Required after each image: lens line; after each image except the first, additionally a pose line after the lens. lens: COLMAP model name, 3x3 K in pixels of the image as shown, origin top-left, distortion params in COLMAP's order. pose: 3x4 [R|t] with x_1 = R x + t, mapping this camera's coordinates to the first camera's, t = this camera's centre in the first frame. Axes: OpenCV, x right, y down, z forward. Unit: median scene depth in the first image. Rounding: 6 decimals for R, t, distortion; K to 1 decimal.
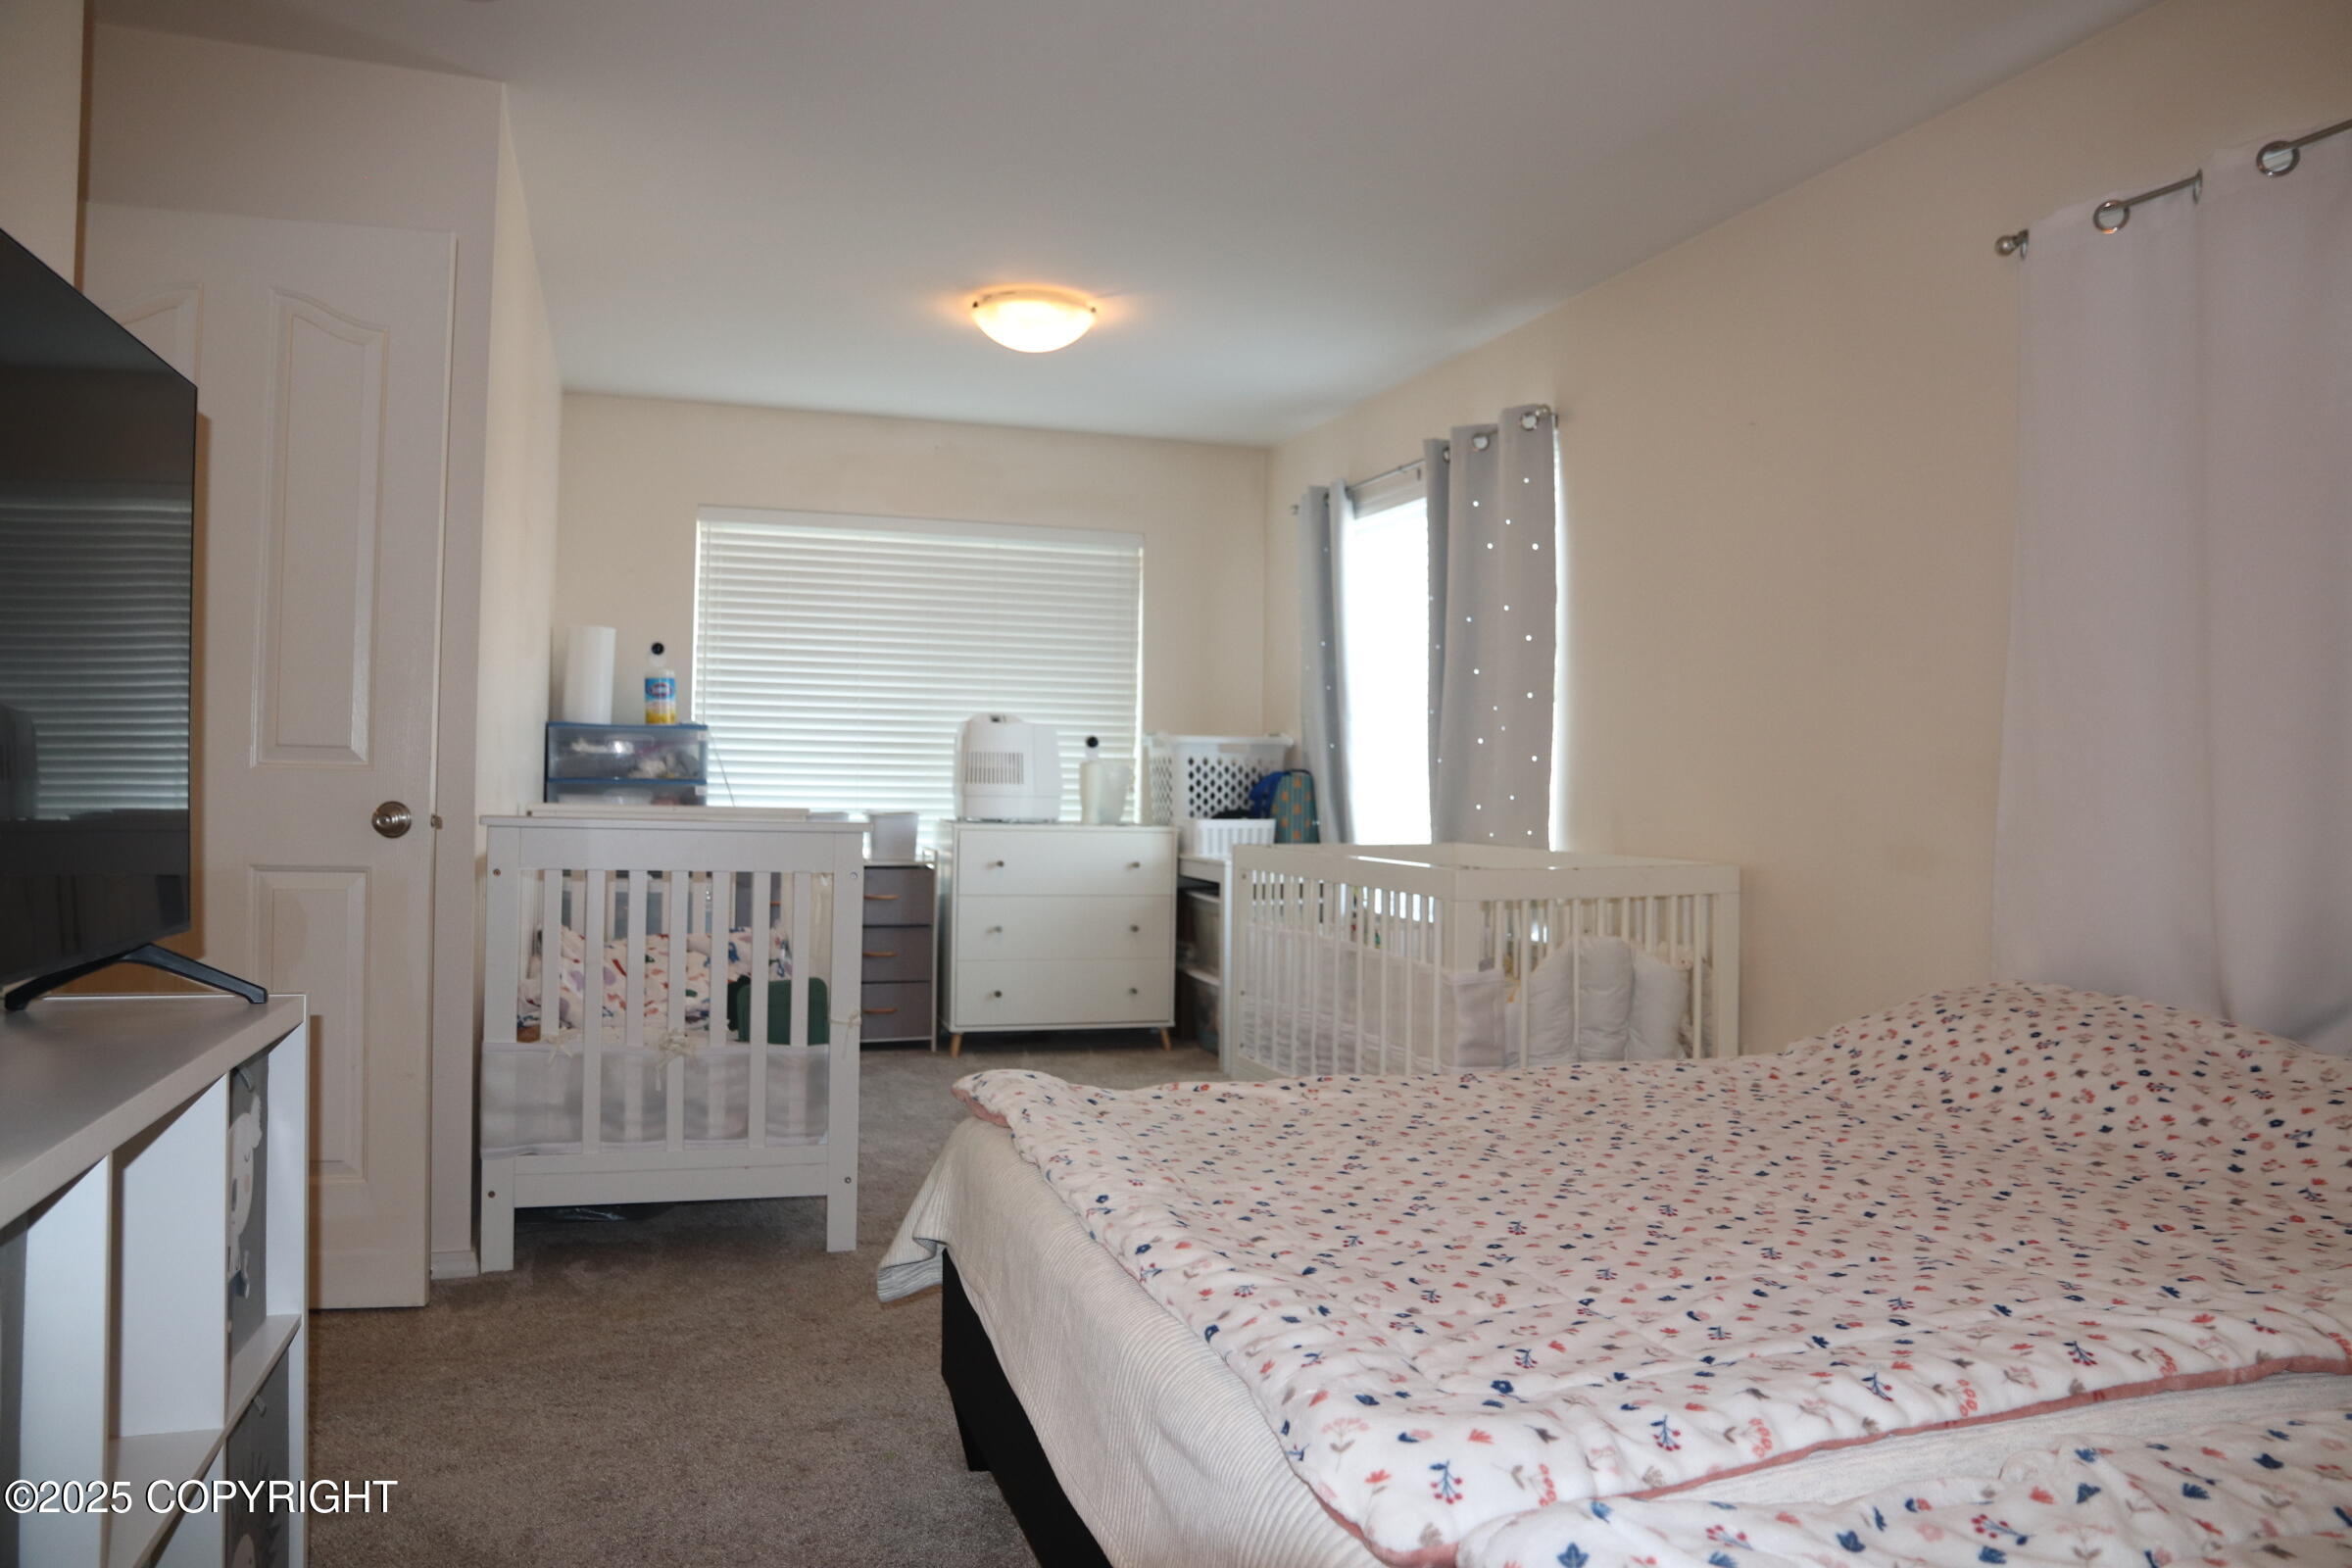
lens RADIAL K [[1639.1, 0, 1183.6], [0, 1639.1, 777.4], [0, 0, 1]] dist [-0.118149, 0.080061]
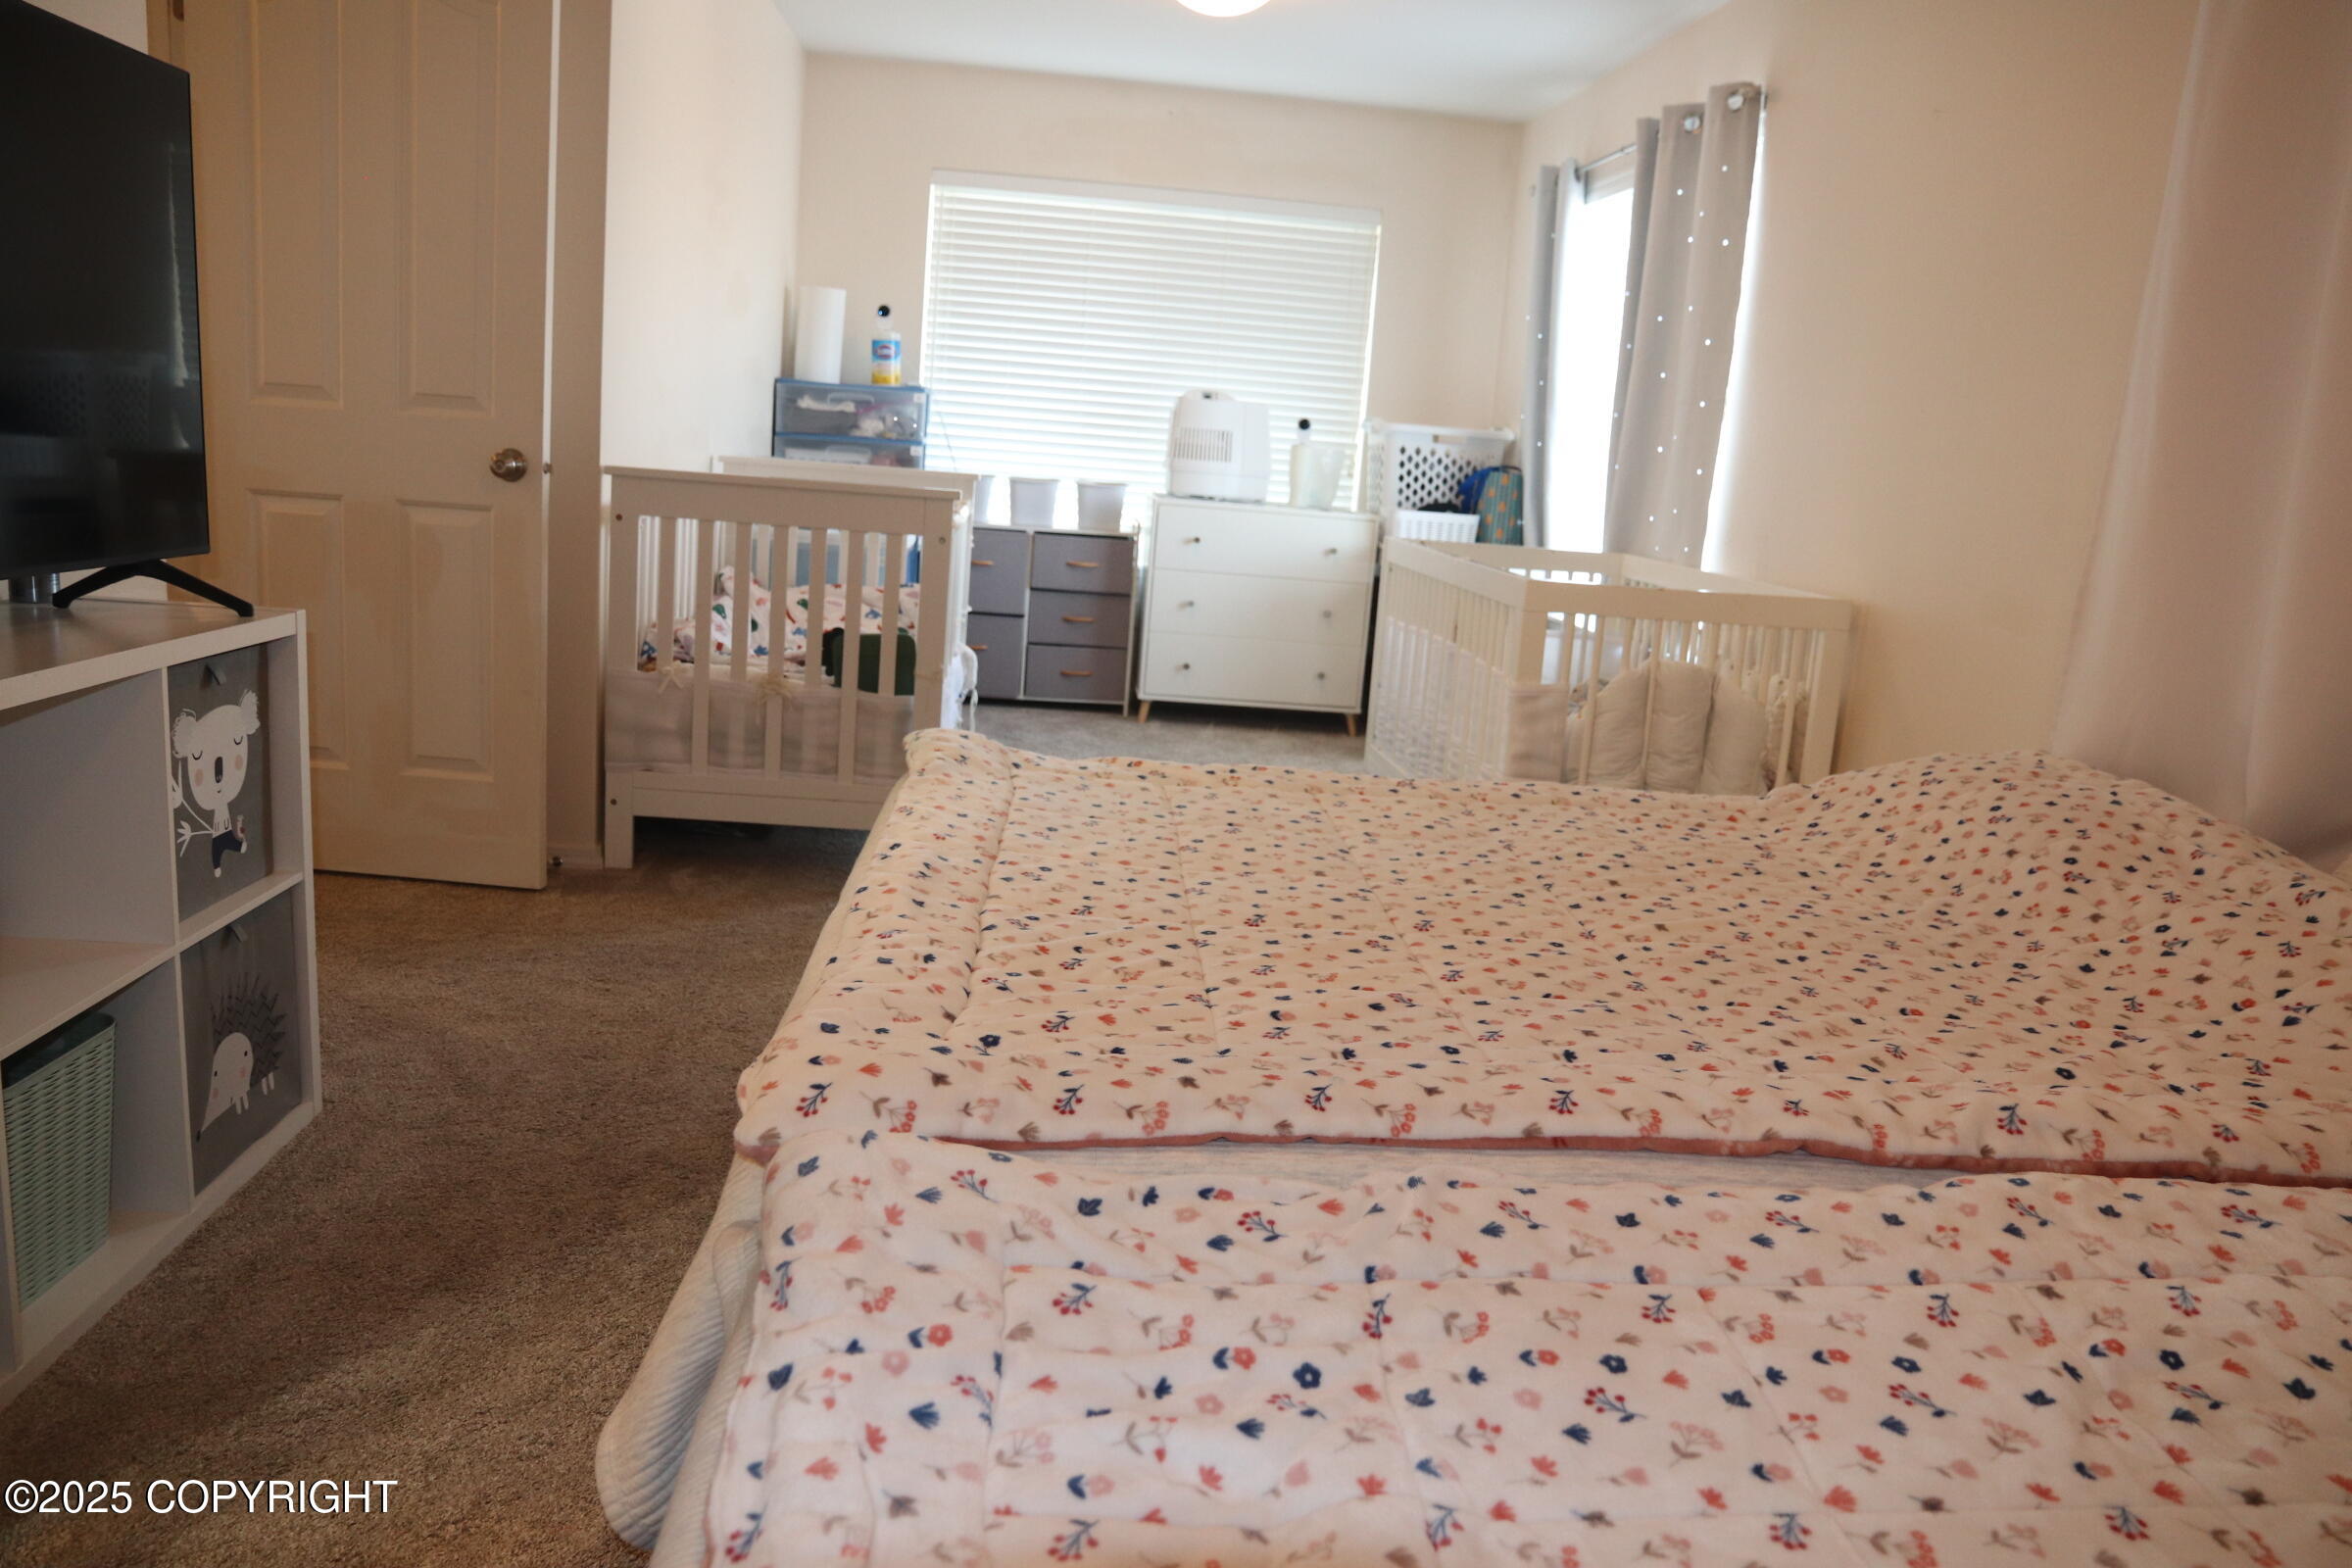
lens RADIAL K [[1639.1, 0, 1175.8], [0, 1639.1, 780.9], [0, 0, 1]] dist [-0.118149, 0.080061]
pose [[0.969484, 0.104736, -0.221657, 0.118498], [-0.059095, 0.977325, 0.203331, -0.007078], [0.237927, -0.184027, 0.953690, -0.002390]]
